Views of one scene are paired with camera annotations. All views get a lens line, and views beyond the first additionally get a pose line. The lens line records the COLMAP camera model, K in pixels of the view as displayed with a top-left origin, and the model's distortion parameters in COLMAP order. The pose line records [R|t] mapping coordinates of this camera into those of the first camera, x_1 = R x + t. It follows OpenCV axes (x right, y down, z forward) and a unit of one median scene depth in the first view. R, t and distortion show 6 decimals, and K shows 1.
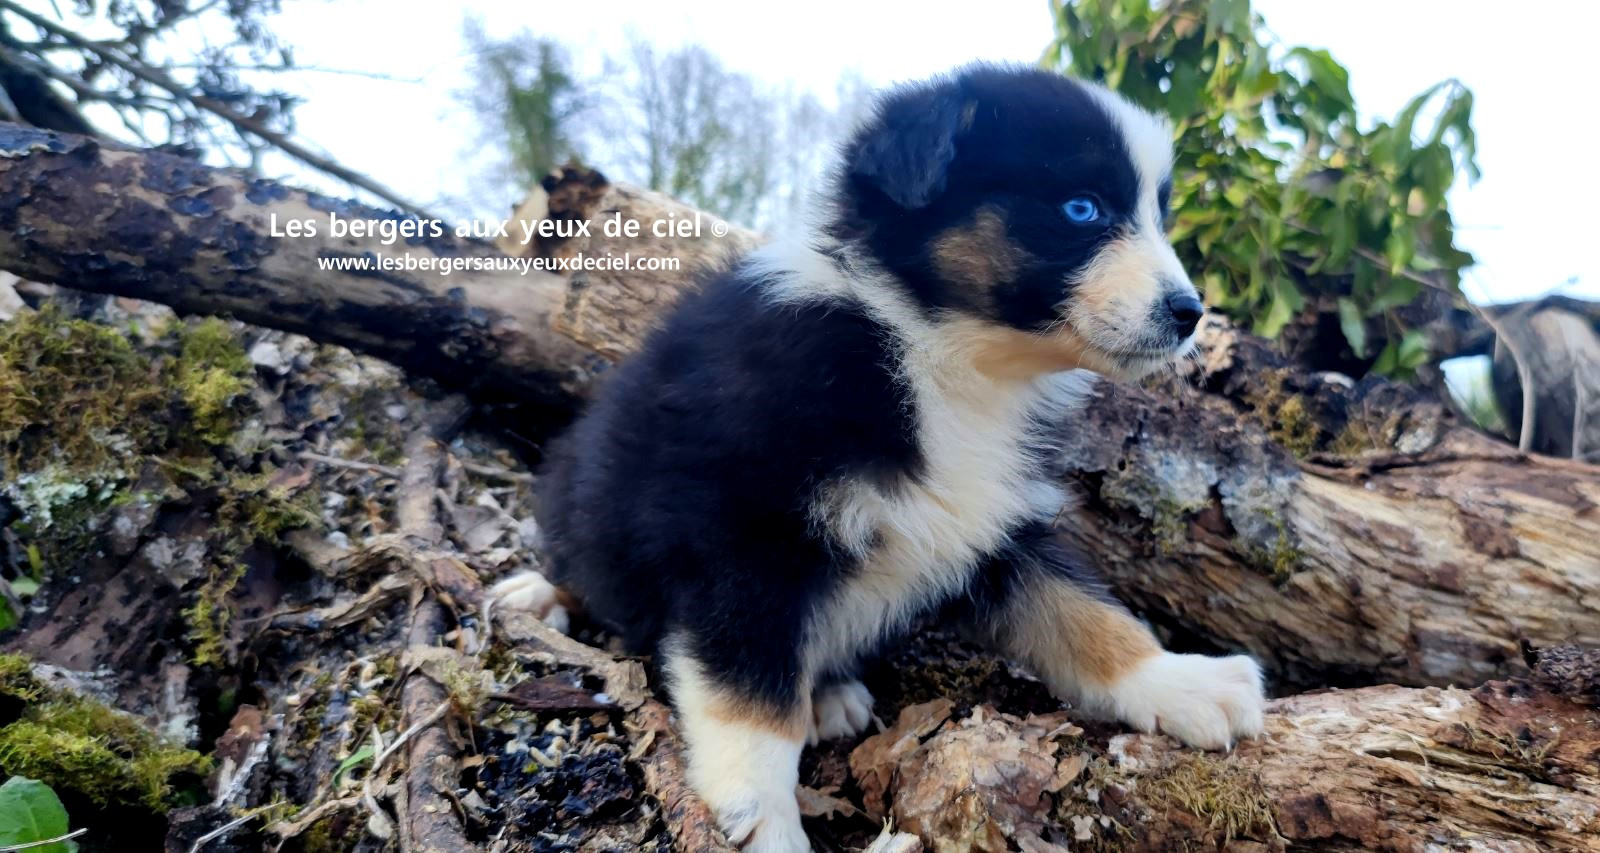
lens RADIAL K [[1551.4, 0, 937.0], [0, 1551.4, 320.1], [0, 0, 1]] dist [0.011070, -0.009377]
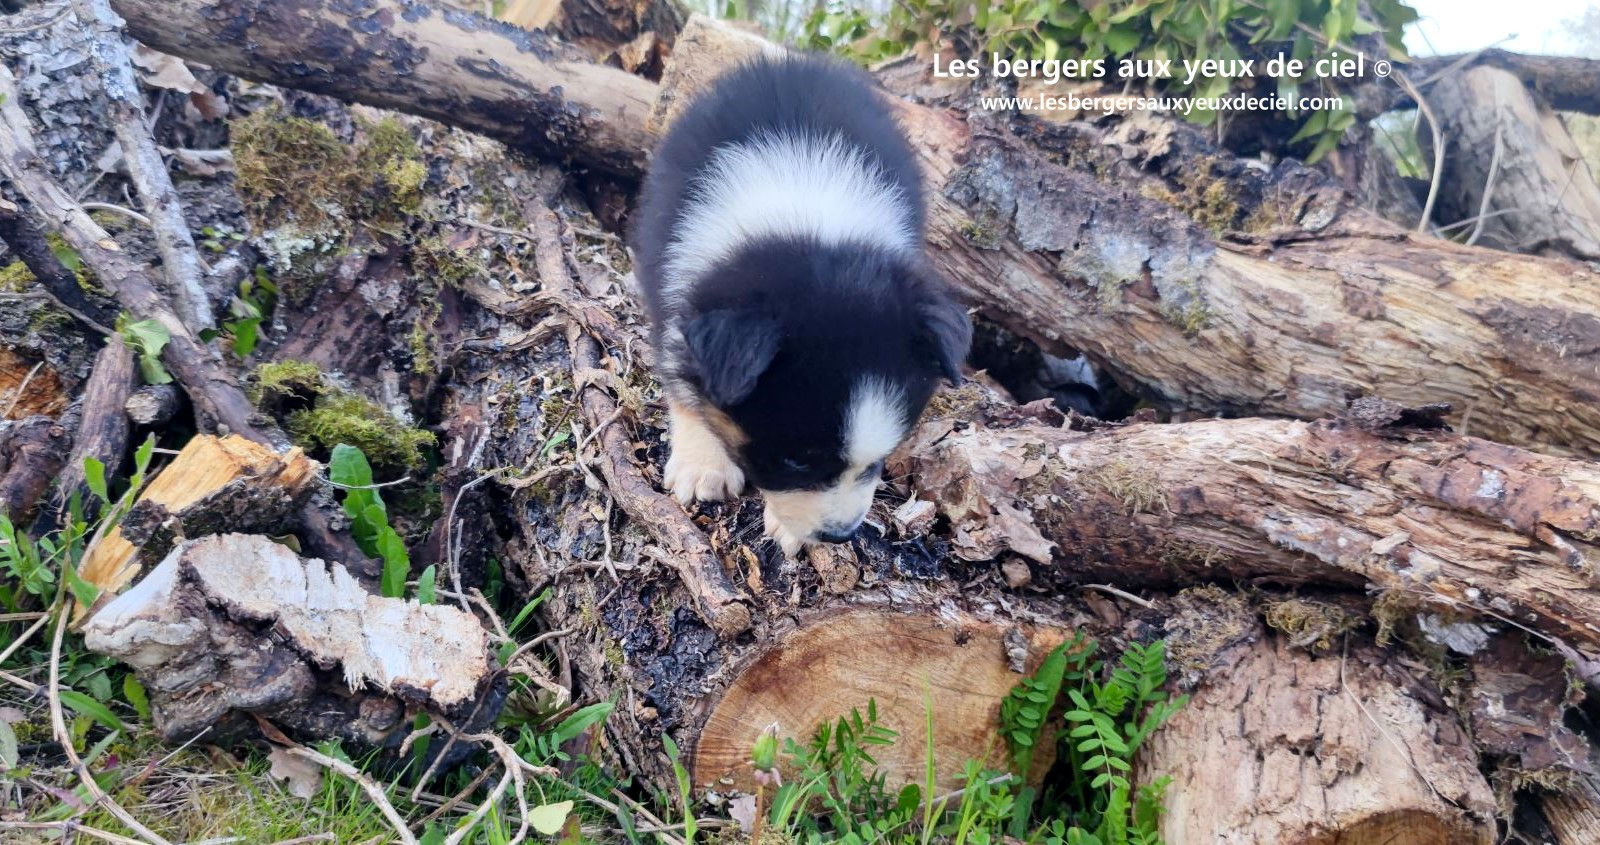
lens RADIAL K [[1458.9, 0, 771.0], [0, 1458.9, 414.7], [0, 0, 1]] dist [0.008132, -0.010814]
pose [[0.996839, 0.034954, -0.071346, -0.044110], [-0.016289, 0.968860, 0.247073, -0.067335], [0.077760, -0.245130, 0.966367, -0.244087]]
